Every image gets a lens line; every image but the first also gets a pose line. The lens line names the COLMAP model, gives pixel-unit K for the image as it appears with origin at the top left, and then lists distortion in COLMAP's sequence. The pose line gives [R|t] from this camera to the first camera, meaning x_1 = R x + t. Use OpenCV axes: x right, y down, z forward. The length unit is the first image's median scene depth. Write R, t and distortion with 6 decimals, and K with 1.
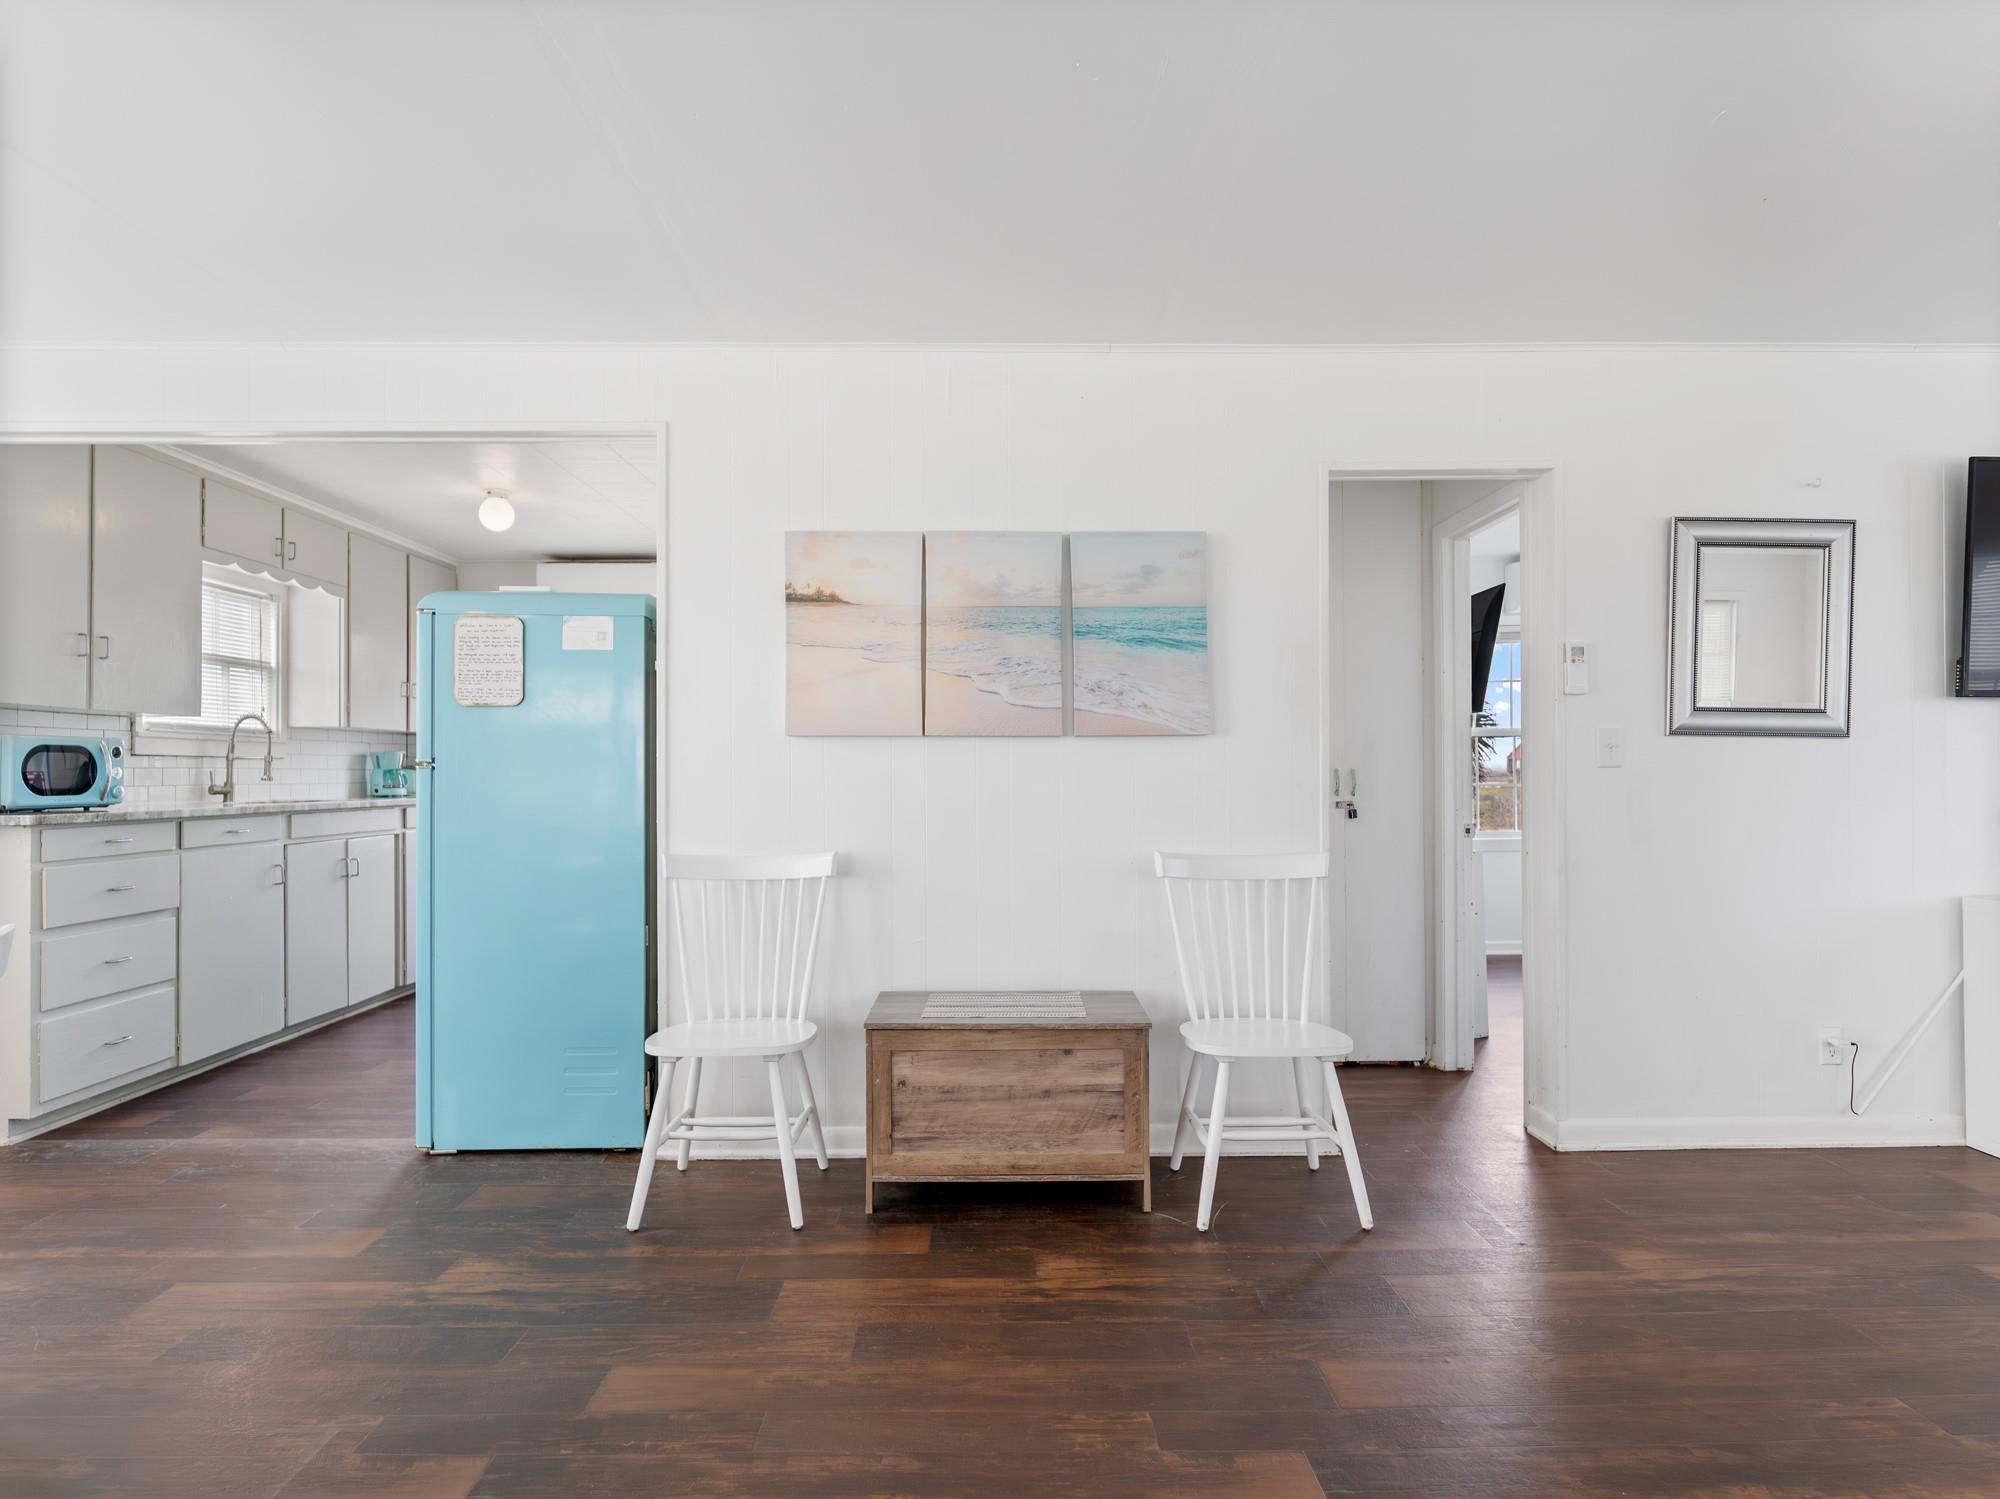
lens RADIAL K [[1068.8, 0, 1008.2], [0, 1068.8, 759.3], [0, 0, 1]] dist [-0.002688, 0.000712]
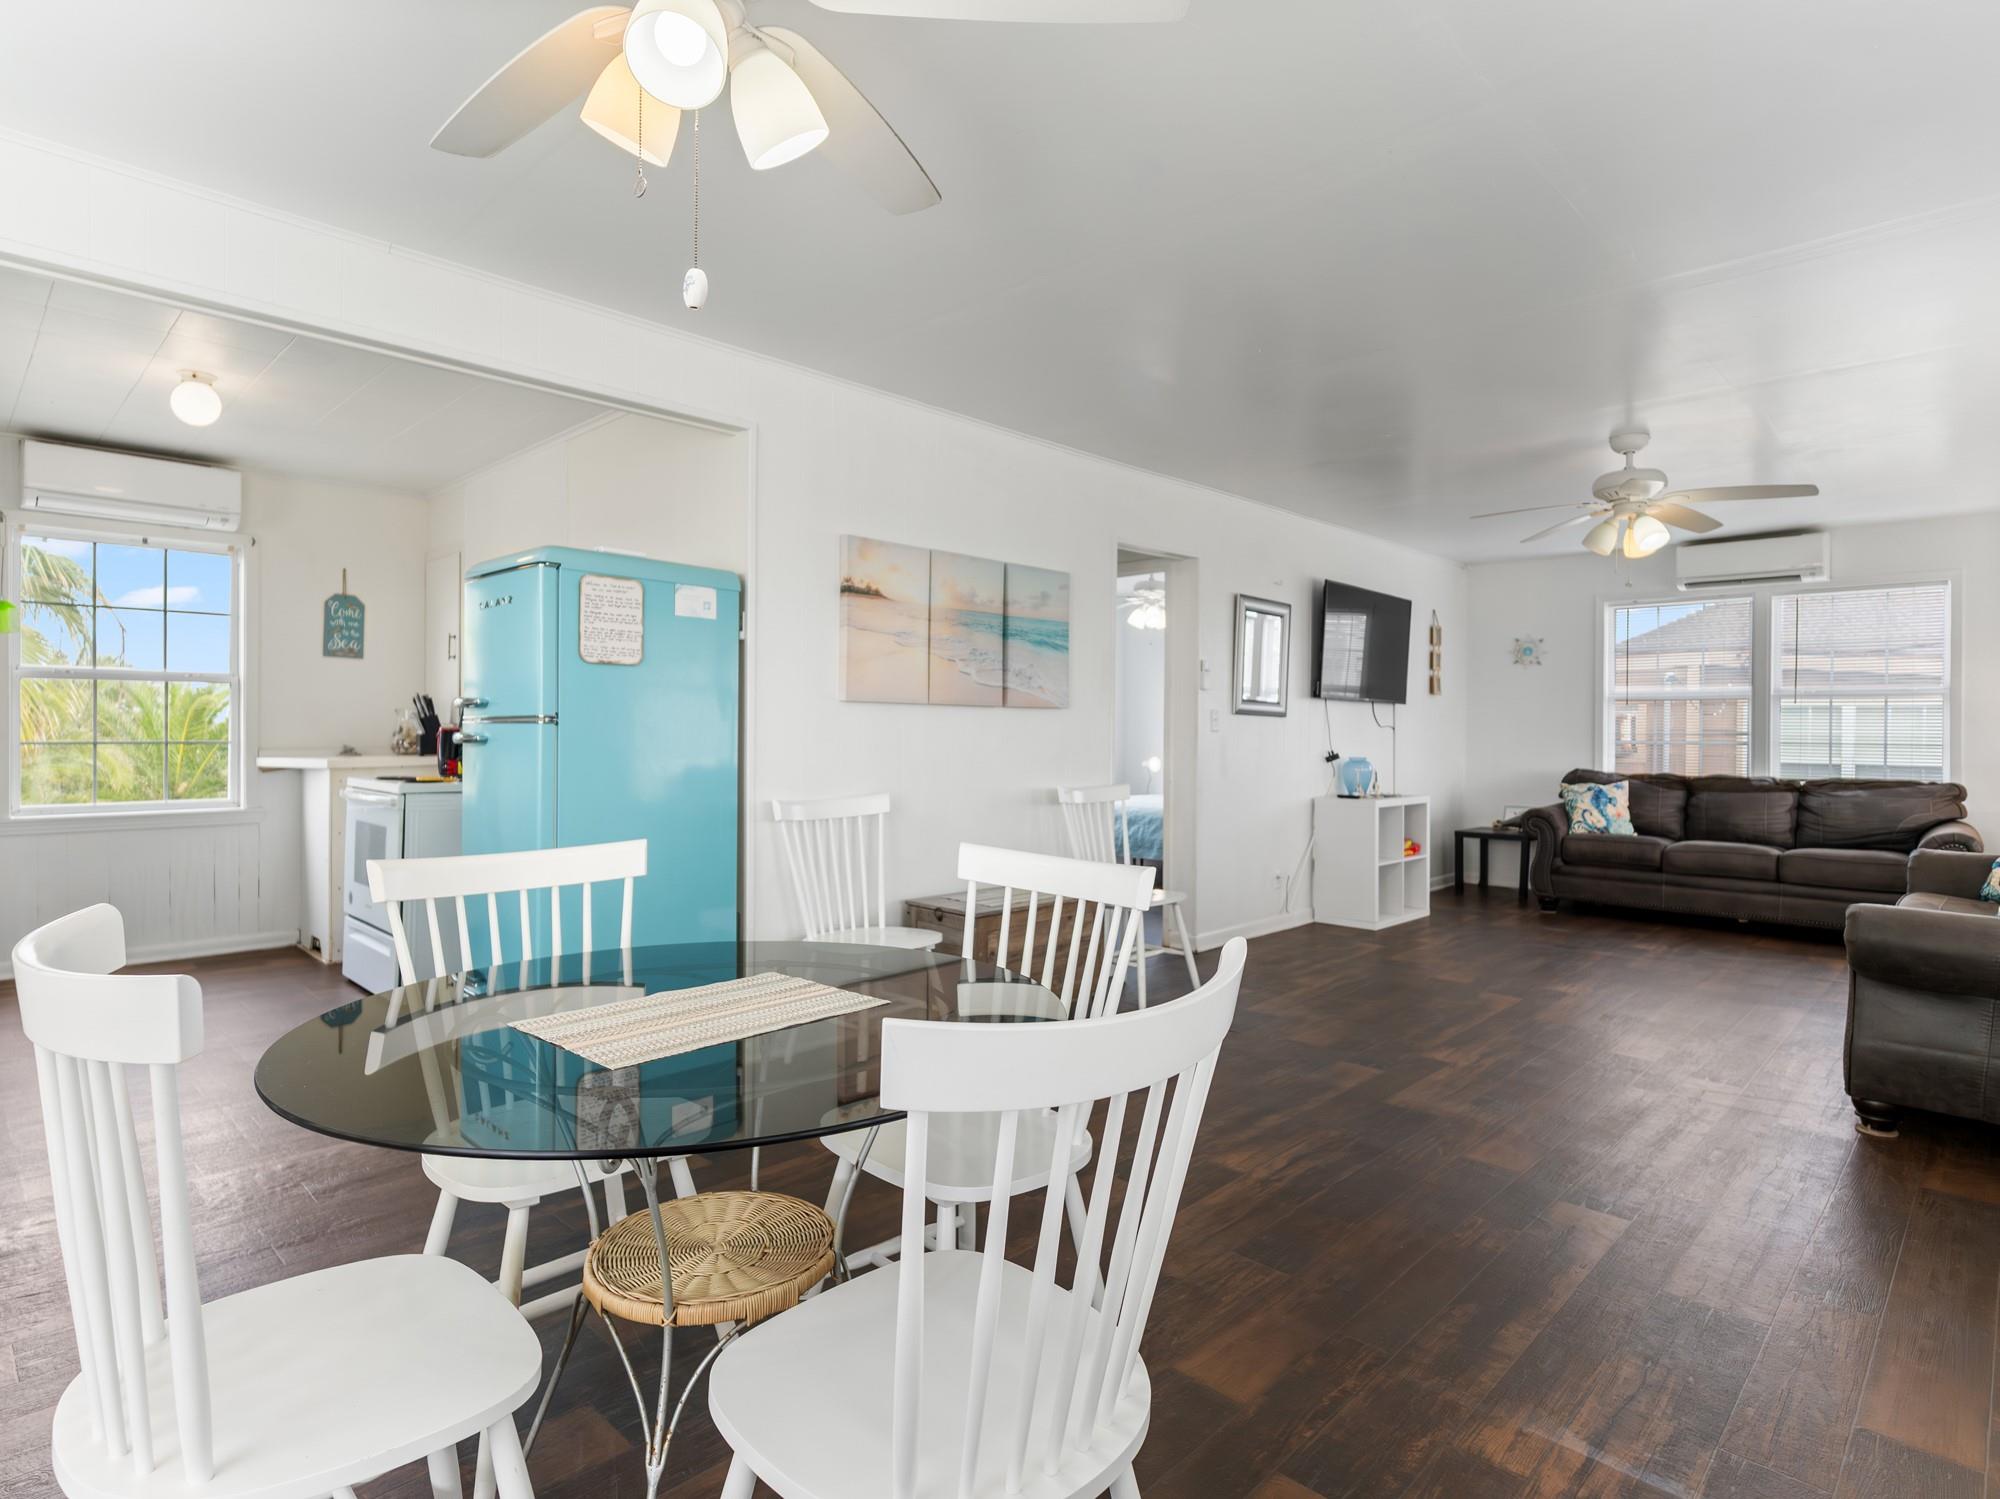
lens RADIAL K [[1068.5, 0, 999.6], [0, 1068.5, 732.8], [0, 0, 1]] dist [-0.003297, 0.000144]
pose [[0.706878, 0.007089, 0.707299, -0.949128], [-0.017496, 0.999819, 0.007465, 0.002155], [-0.707119, -0.017651, 0.706875, 0.004358]]
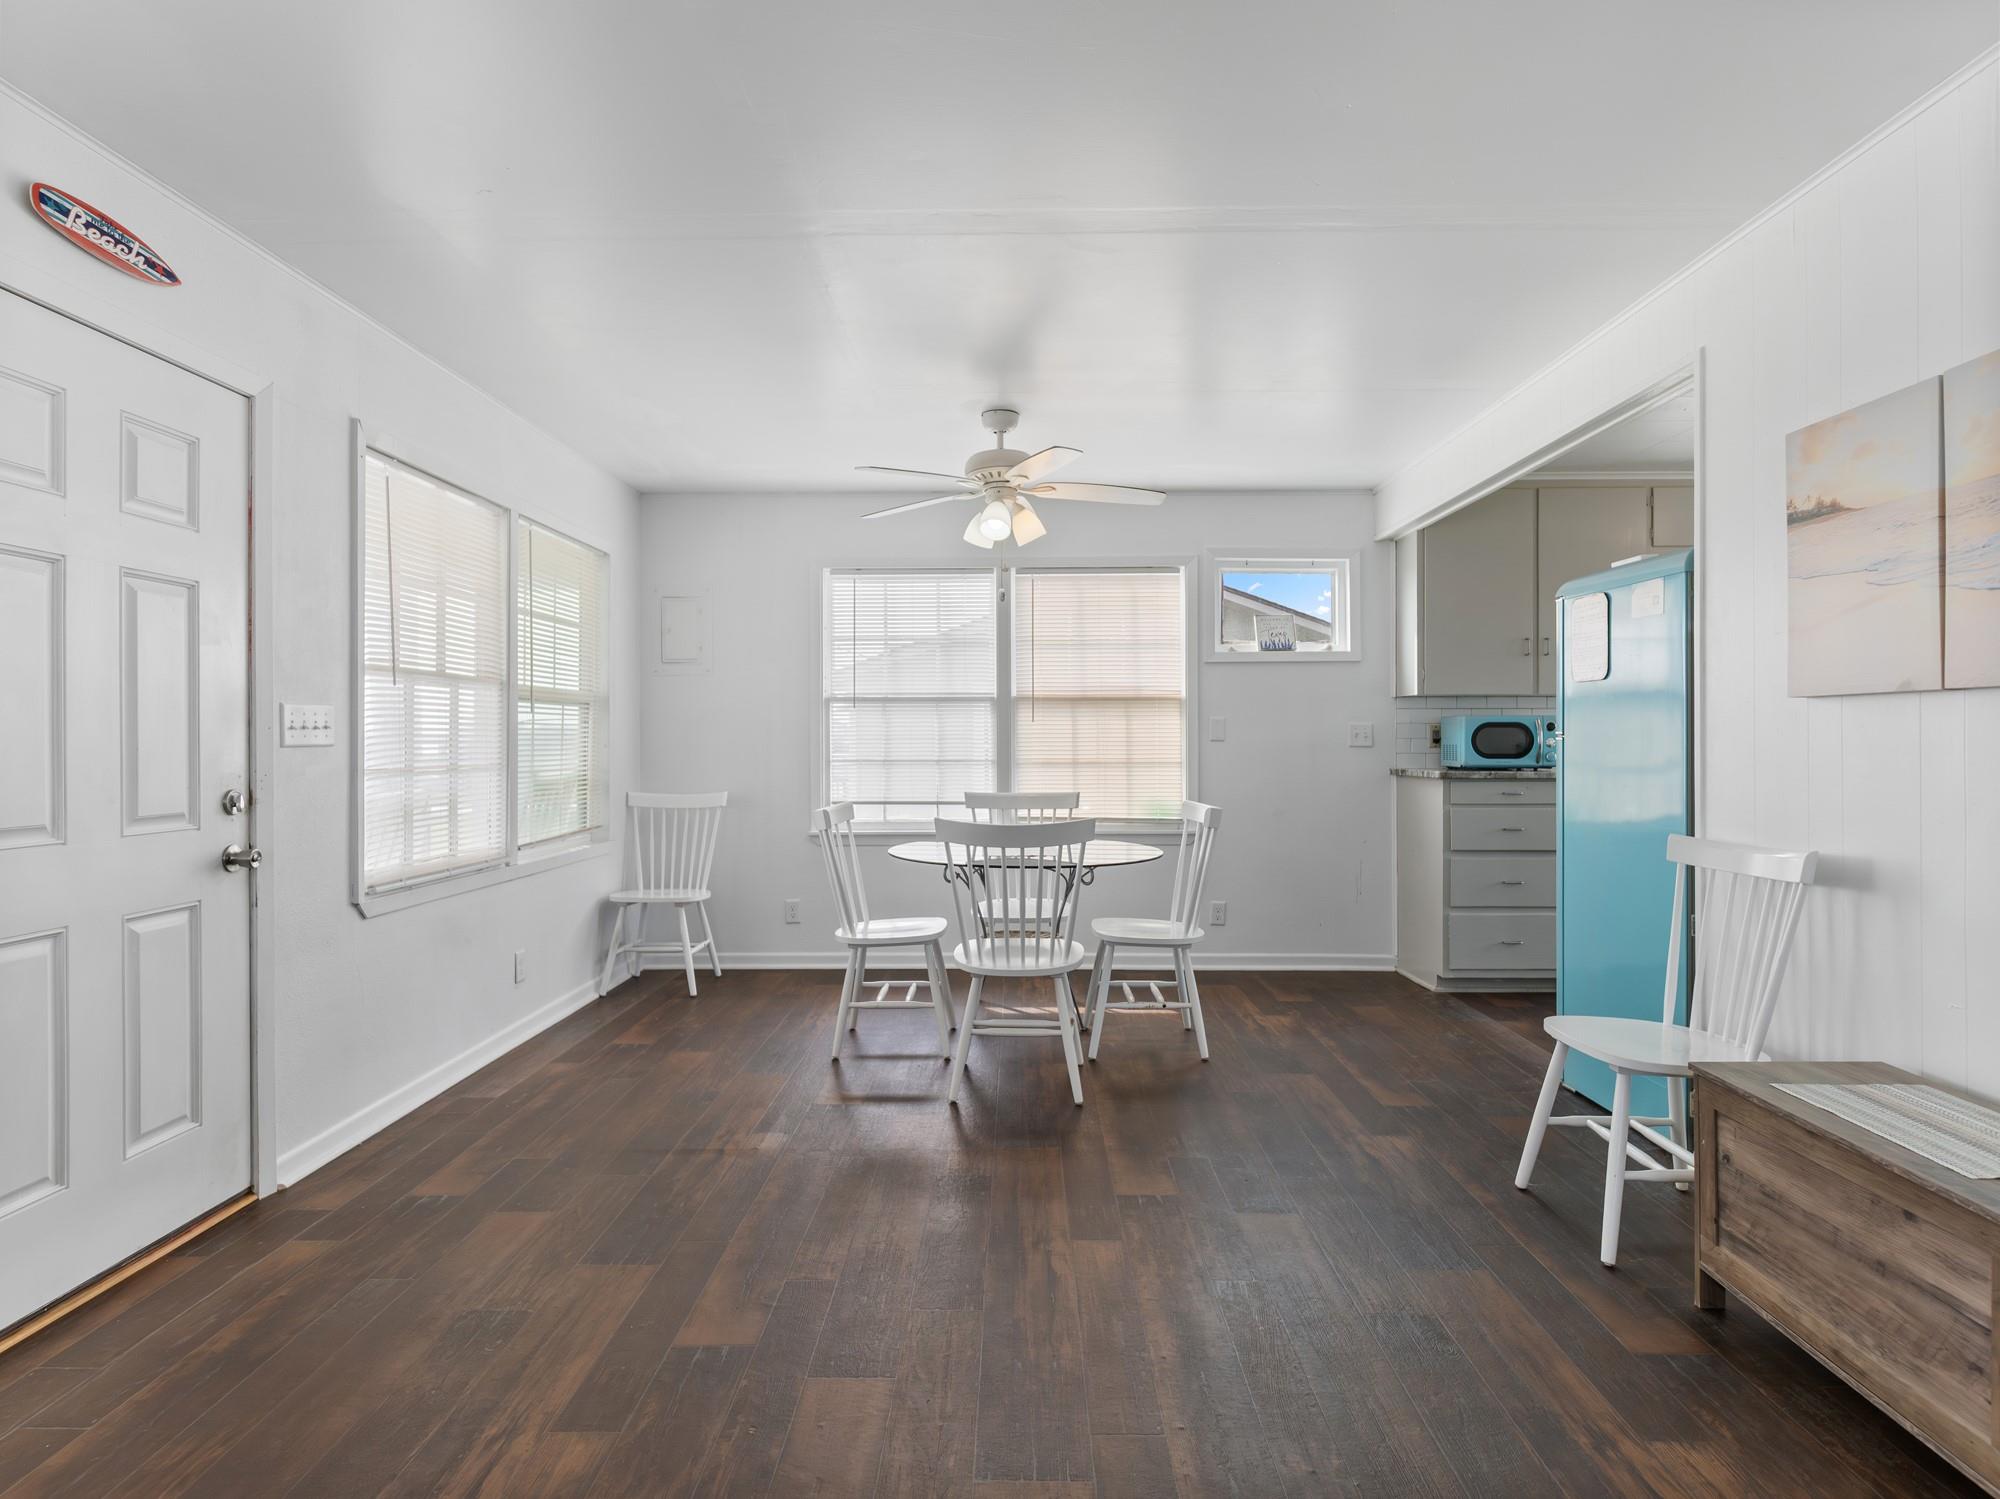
lens RADIAL K [[1065.8, 0, 1000.1], [0, 1065.8, 743.8], [0, 0, 1]] dist [-0.004074, 0.000706]
pose [[-0.030260, 0.004141, -0.999533, 0.580059], [0.013765, 0.999898, 0.003726, 0.000511], [0.999447, -0.013645, -0.030314, 0.448022]]
